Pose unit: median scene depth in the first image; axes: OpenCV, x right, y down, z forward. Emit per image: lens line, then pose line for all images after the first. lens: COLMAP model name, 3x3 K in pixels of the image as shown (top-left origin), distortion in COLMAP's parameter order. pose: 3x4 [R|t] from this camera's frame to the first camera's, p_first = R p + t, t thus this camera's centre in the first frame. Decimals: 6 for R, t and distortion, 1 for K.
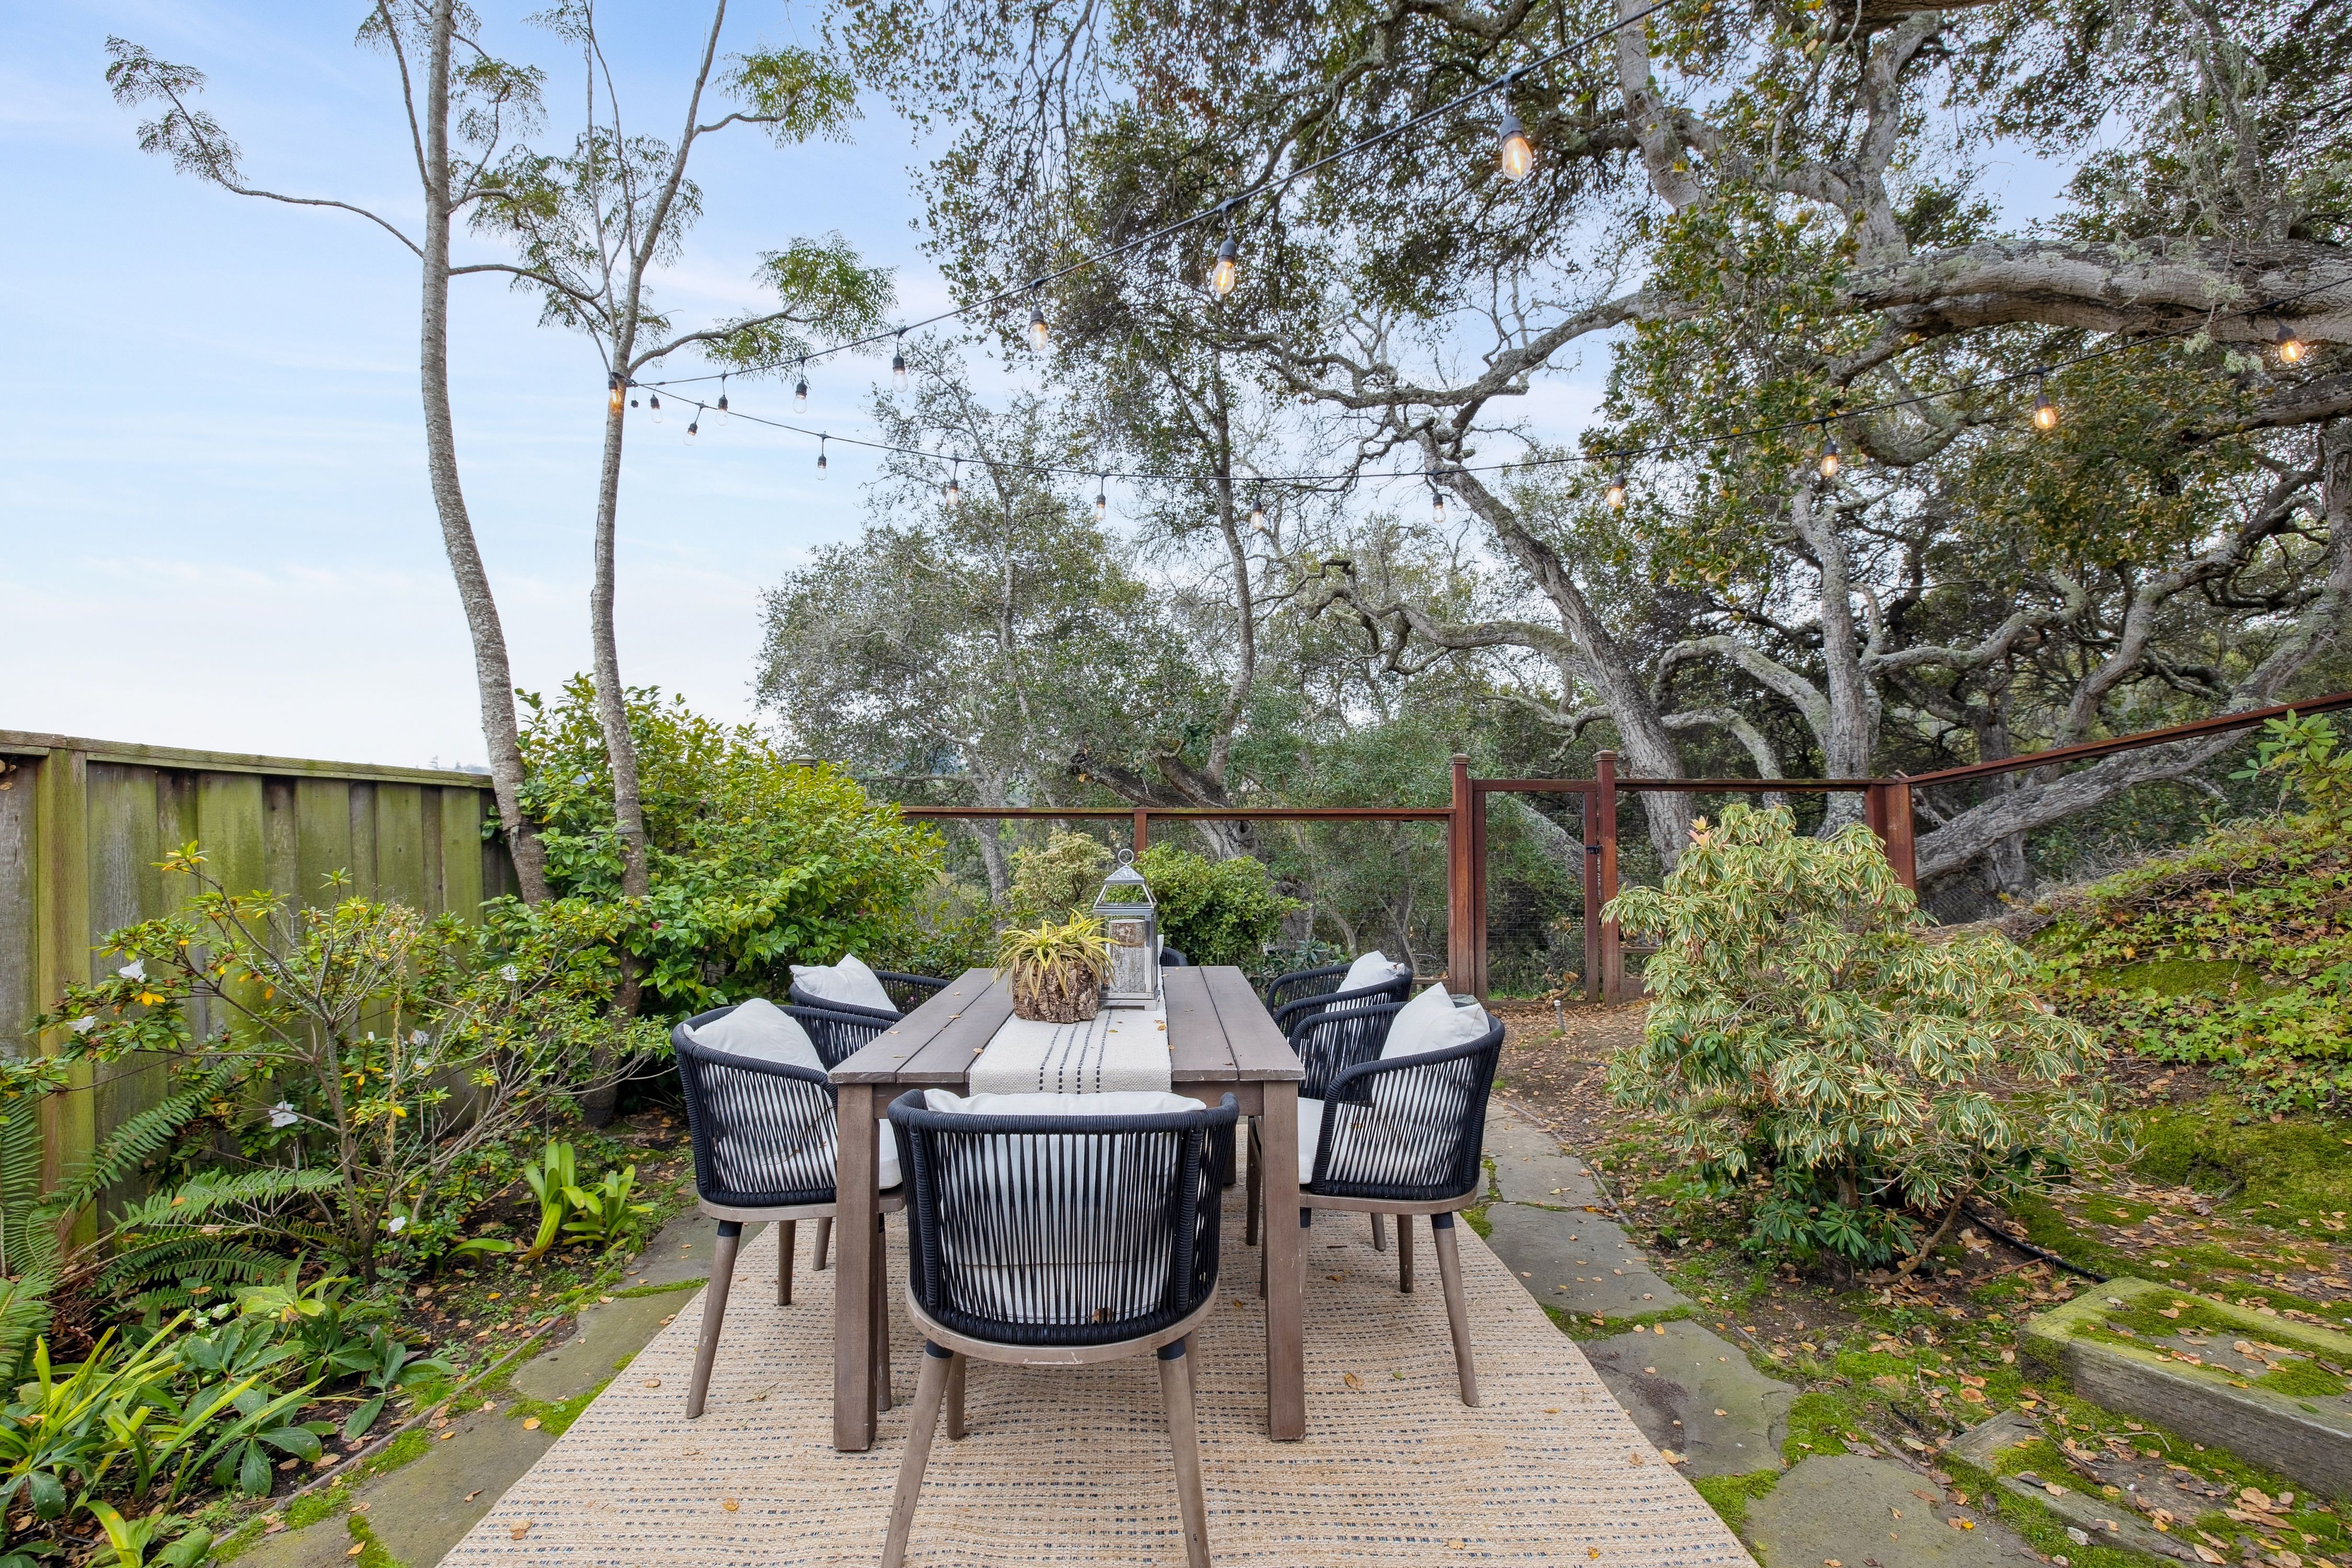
lens RADIAL K [[1043.4, 0, 1140.0], [0, 1043.4, 770.7], [0, 0, 1]] dist [0.000376, -0.000358]
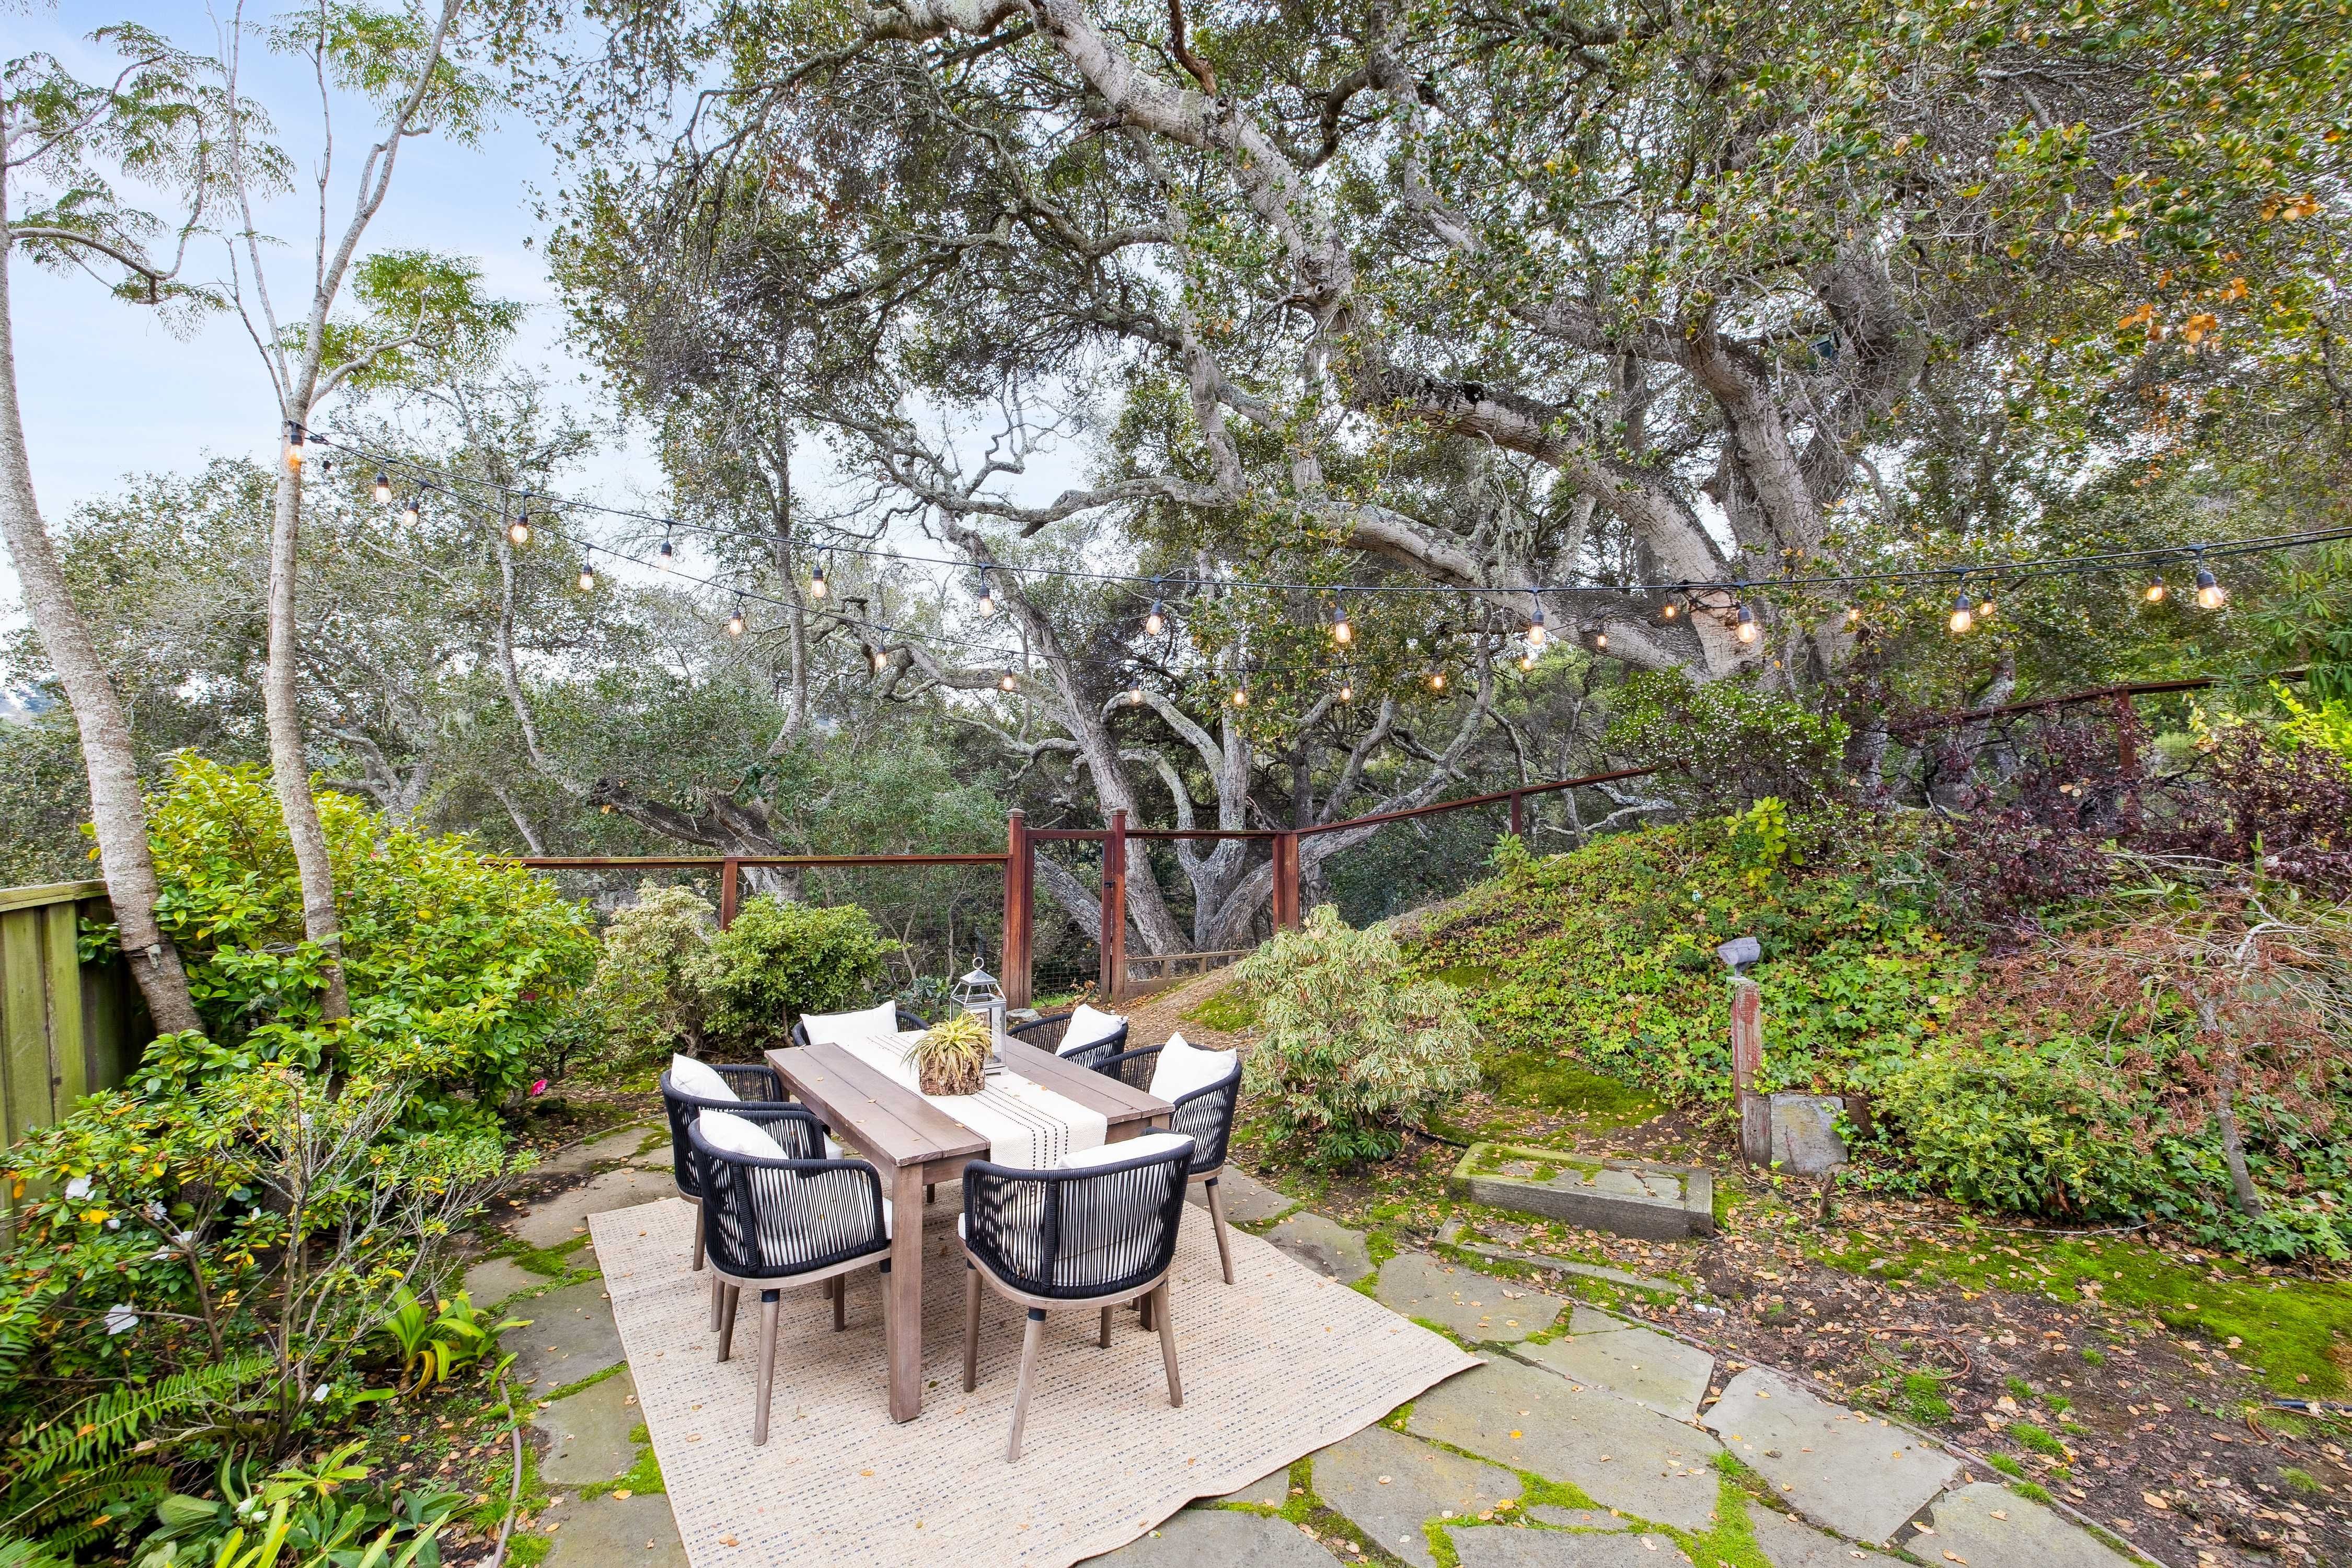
lens RADIAL K [[1009.2, 0, 1215.7], [0, 1009.2, 775.0], [0, 0, 1]] dist [0.000026, -0.000071]
pose [[0.810154, 0.037578, 0.585011, -0.425926], [-0.043668, 0.999039, -0.003698, -0.133839], [-0.584588, -0.022550, 0.811017, -0.190224]]
